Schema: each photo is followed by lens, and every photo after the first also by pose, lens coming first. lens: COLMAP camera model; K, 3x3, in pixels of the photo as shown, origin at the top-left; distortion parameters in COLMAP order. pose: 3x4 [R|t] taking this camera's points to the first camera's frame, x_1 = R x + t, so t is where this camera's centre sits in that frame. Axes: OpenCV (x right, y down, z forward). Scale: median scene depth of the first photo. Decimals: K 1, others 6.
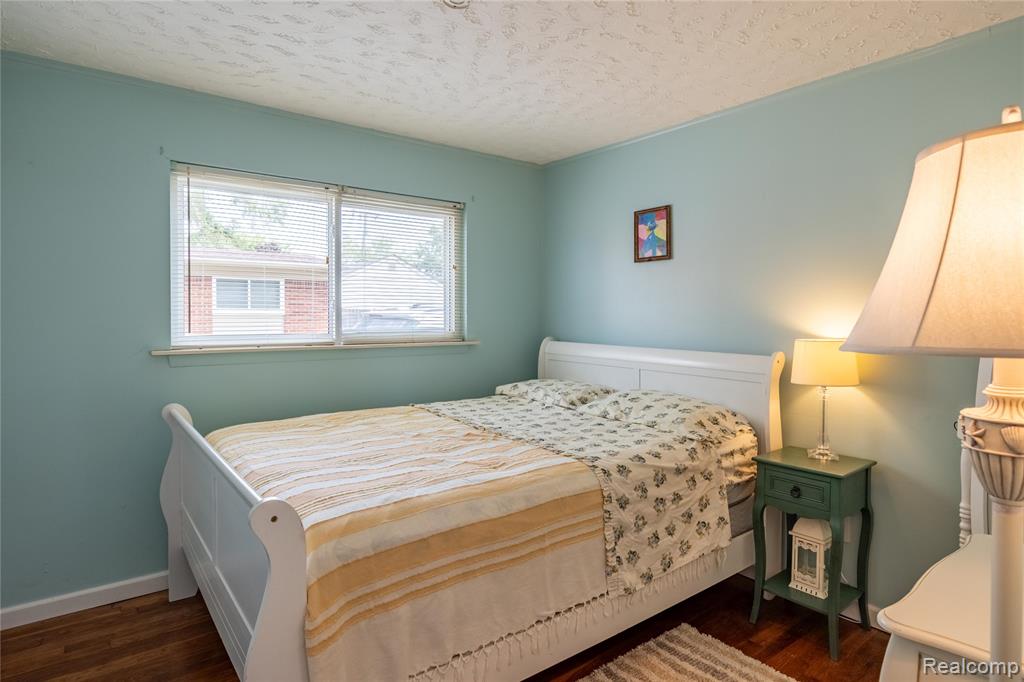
lens RADIAL K [[553.3, 0, 512.0], [0, 553.3, 334.3], [0, 0, 1]] dist [-0.000525, -0.004095]
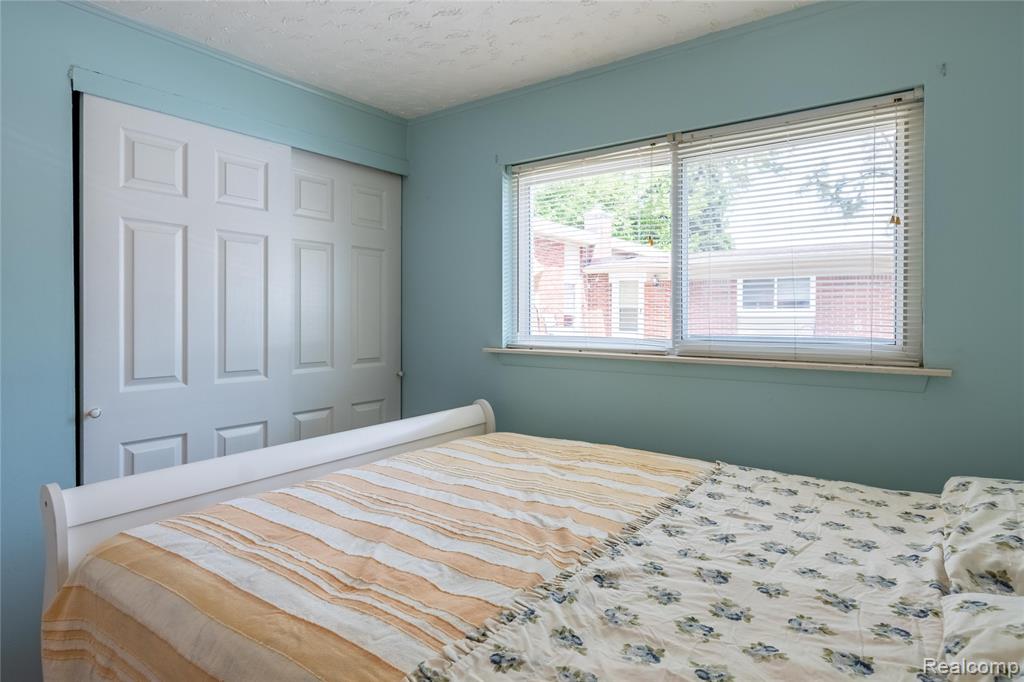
lens RADIAL K [[553.3, 0, 500.8], [0, 553.3, 324.3], [0, 0, 1]] dist [-0.000525, -0.004095]
pose [[0.294371, 0.009936, -0.955640, 0.315476], [-0.037137, 0.999310, -0.001050, -0.012843], [0.954969, 0.035799, 0.294537, 0.584887]]
